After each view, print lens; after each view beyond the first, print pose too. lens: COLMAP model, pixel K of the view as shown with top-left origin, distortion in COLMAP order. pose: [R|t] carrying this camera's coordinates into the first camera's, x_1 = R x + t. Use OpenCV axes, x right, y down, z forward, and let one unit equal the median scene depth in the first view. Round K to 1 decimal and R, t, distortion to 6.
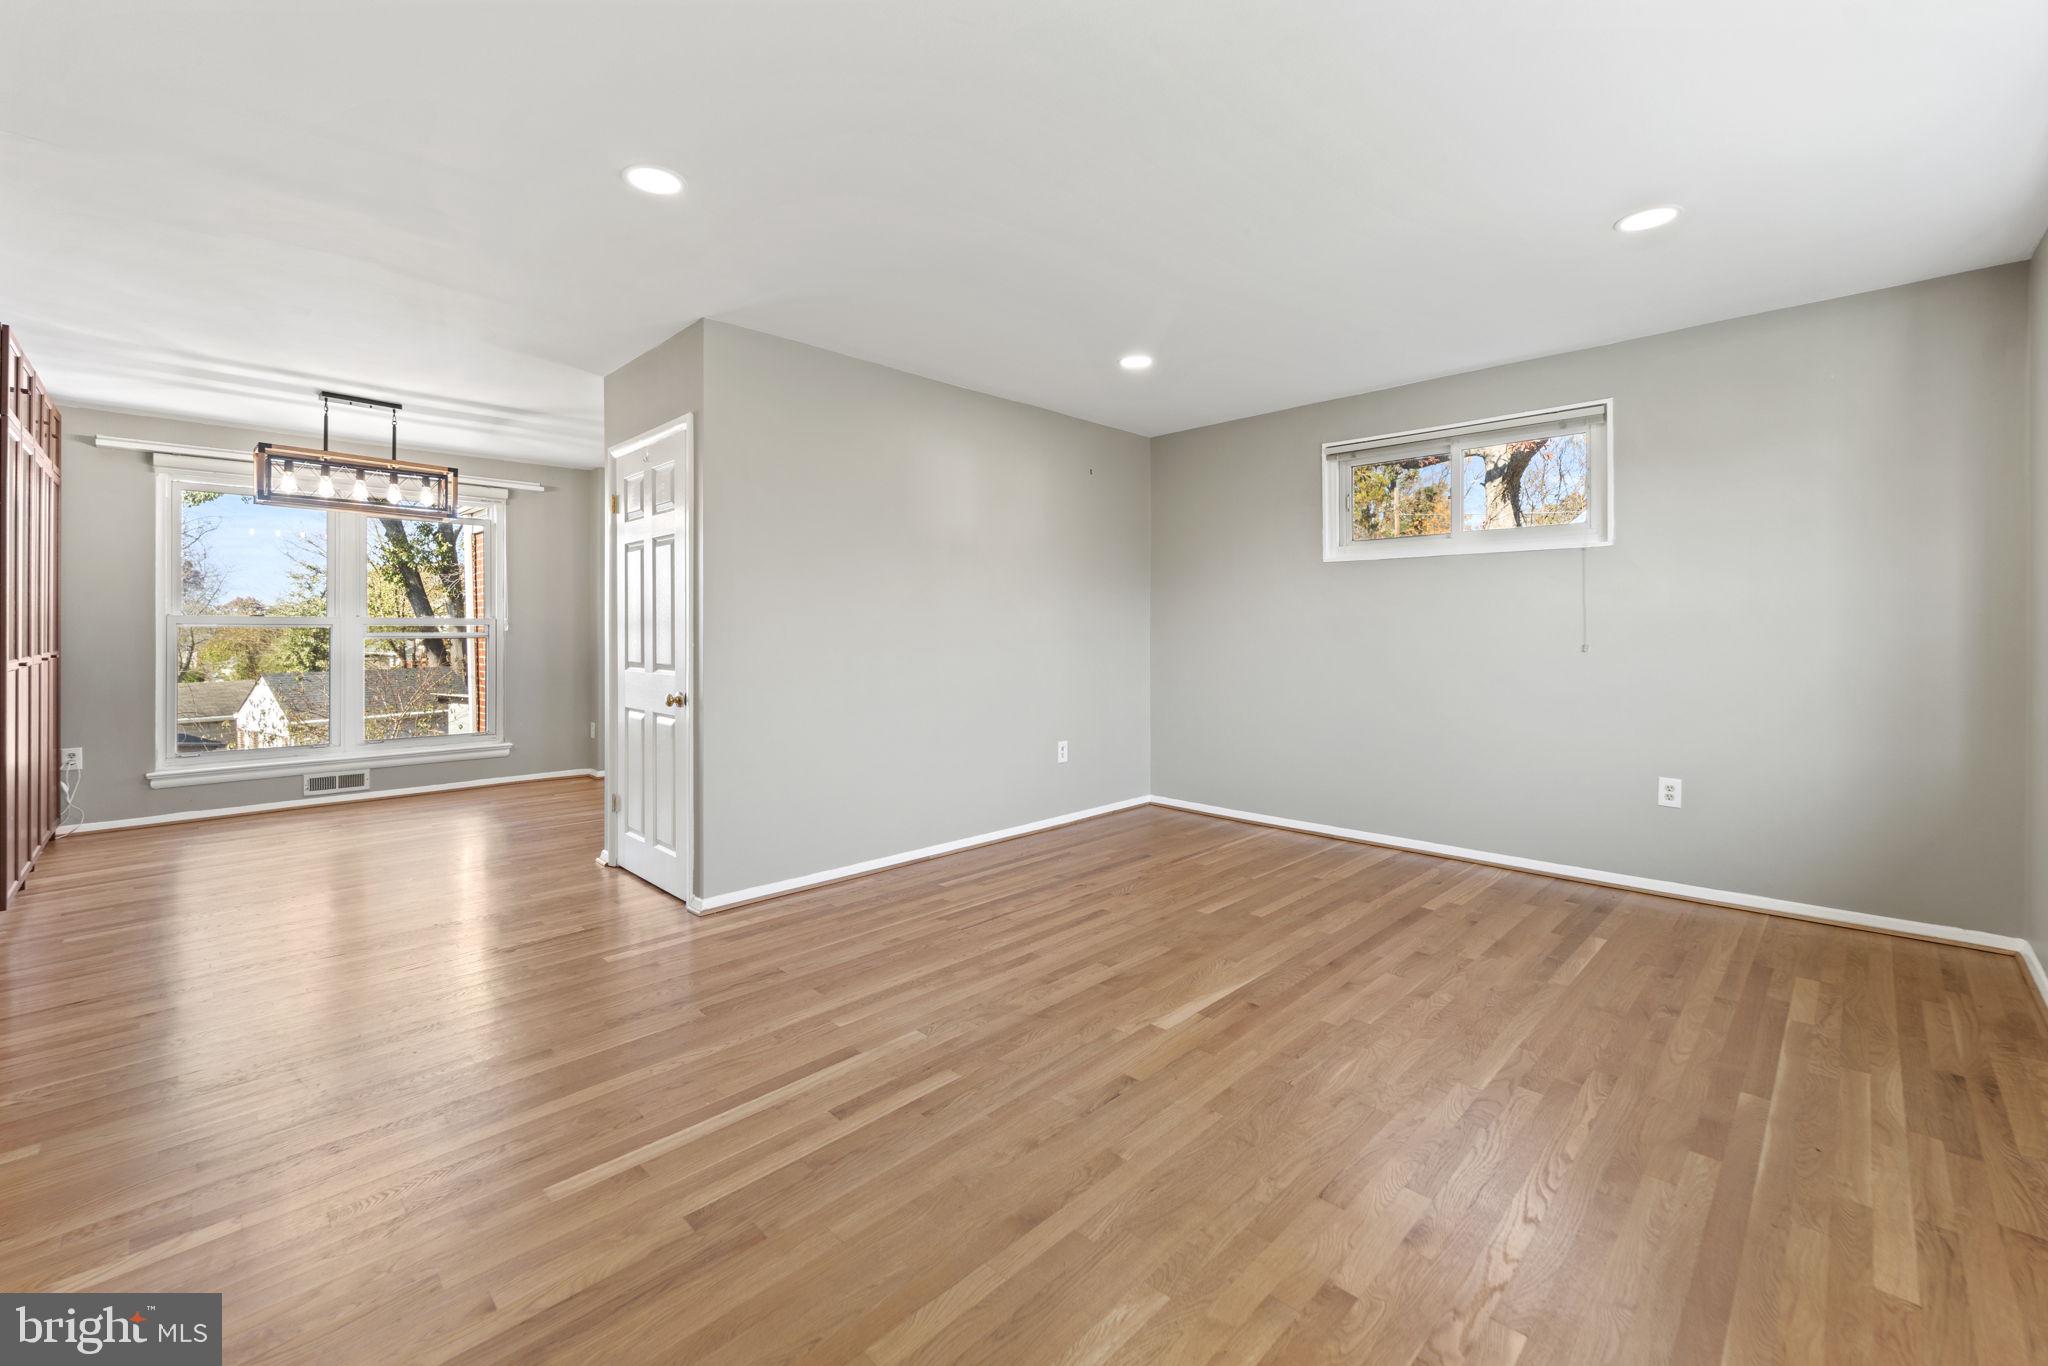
lens RADIAL K [[836.6, 0, 985.8], [0, 836.6, 624.5], [0, 0, 1]] dist [-0.000935, -0.000102]
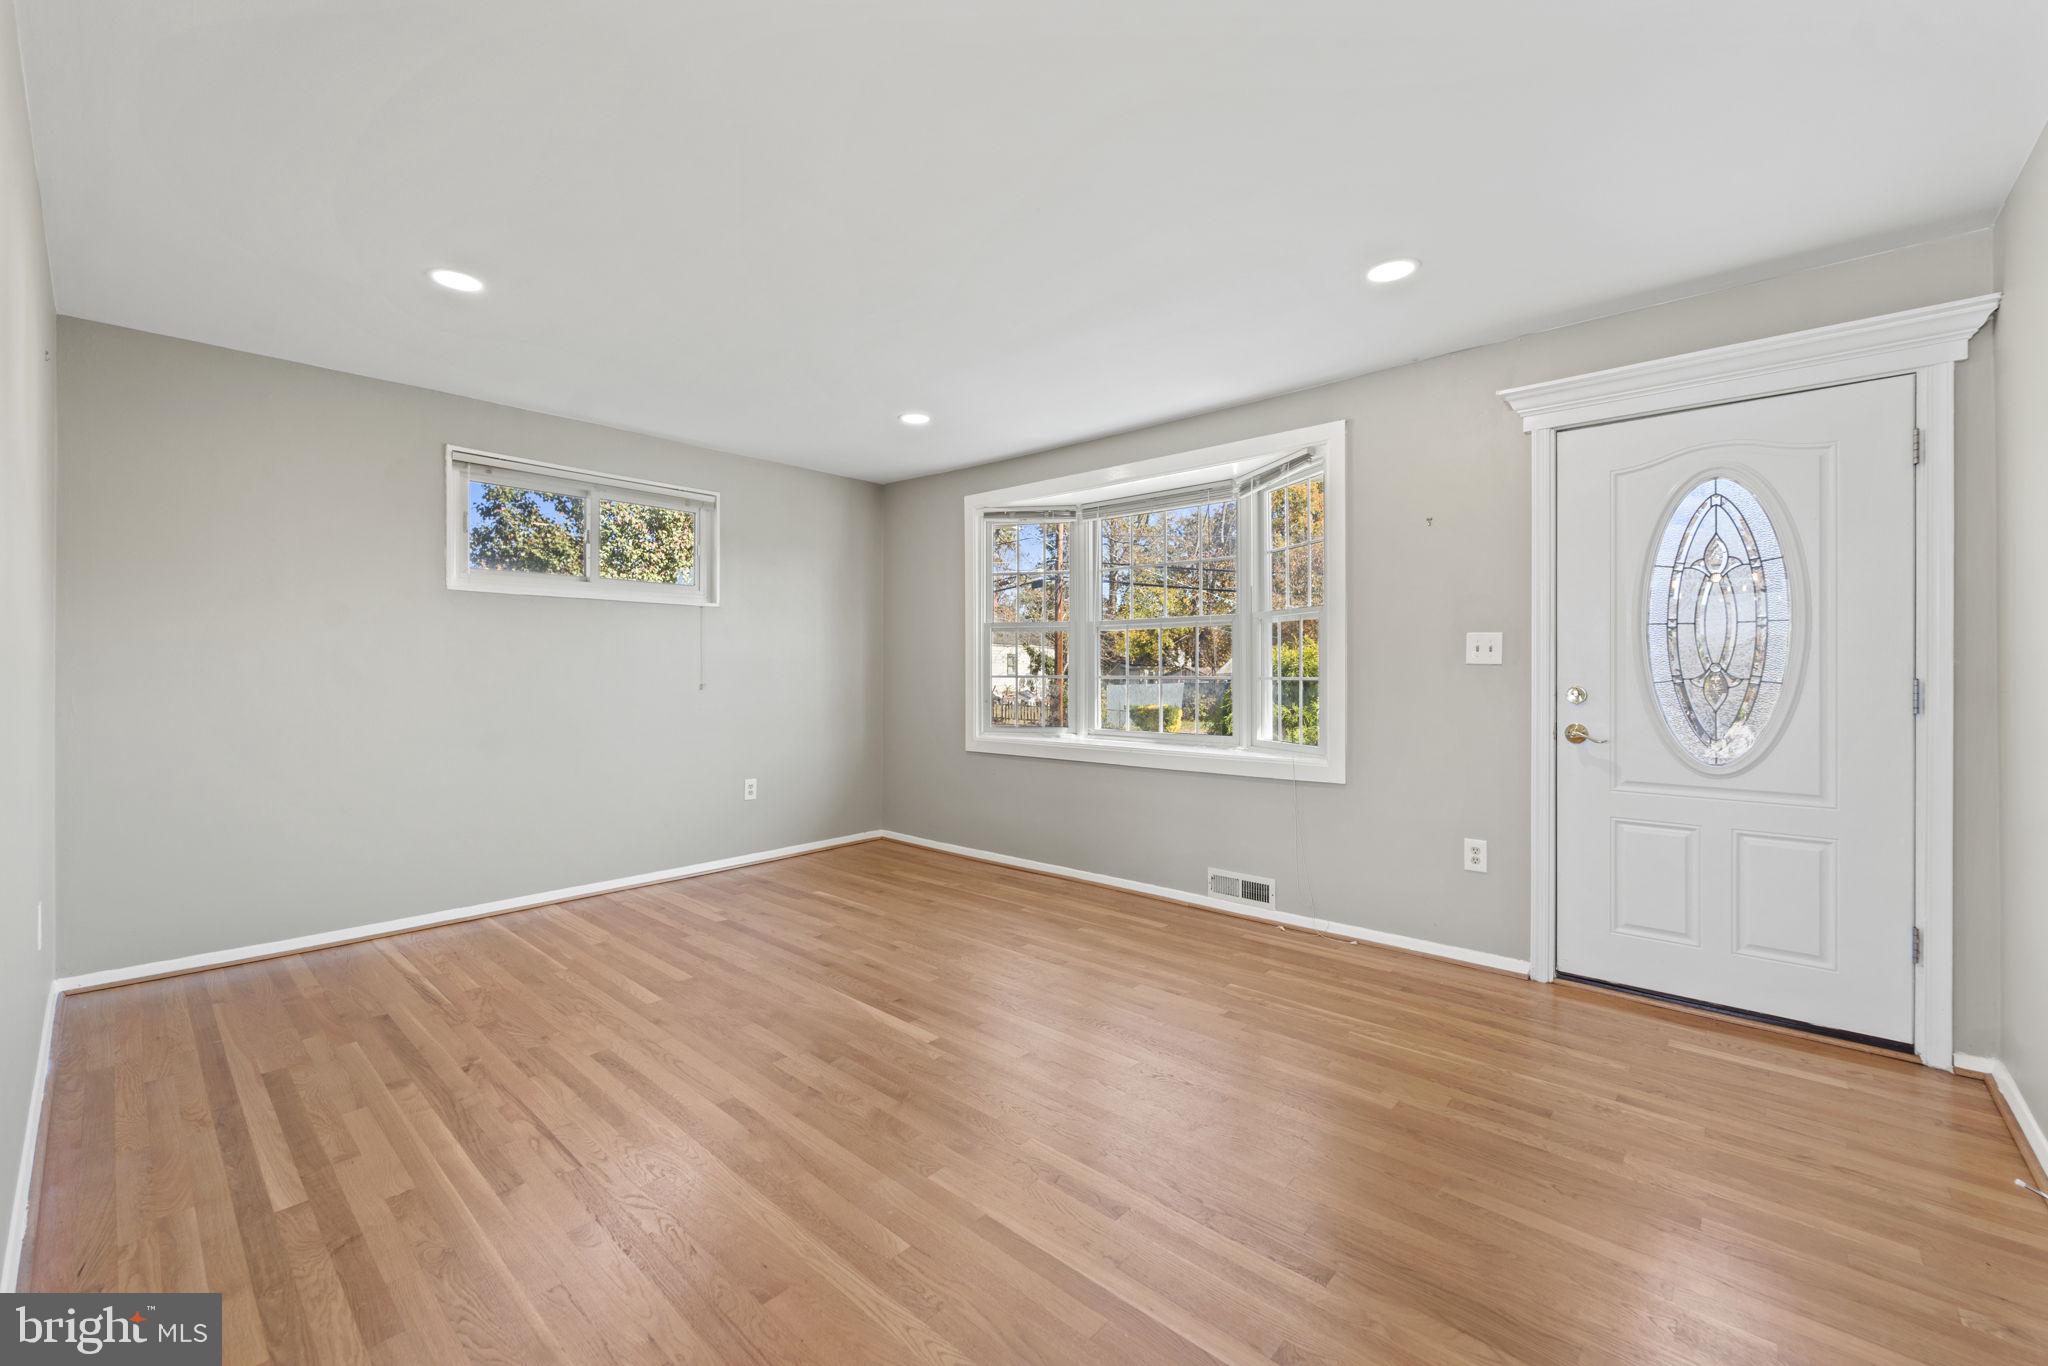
lens RADIAL K [[836.6, 0, 1020.3], [0, 836.6, 678.5], [0, 0, 1]] dist [-0.000935, -0.000102]
pose [[-0.075260, -0.009935, 0.997114, -0.724390], [-0.007742, 0.999926, 0.009379, 0.000197], [-0.997134, -0.007014, -0.075331, 0.801662]]
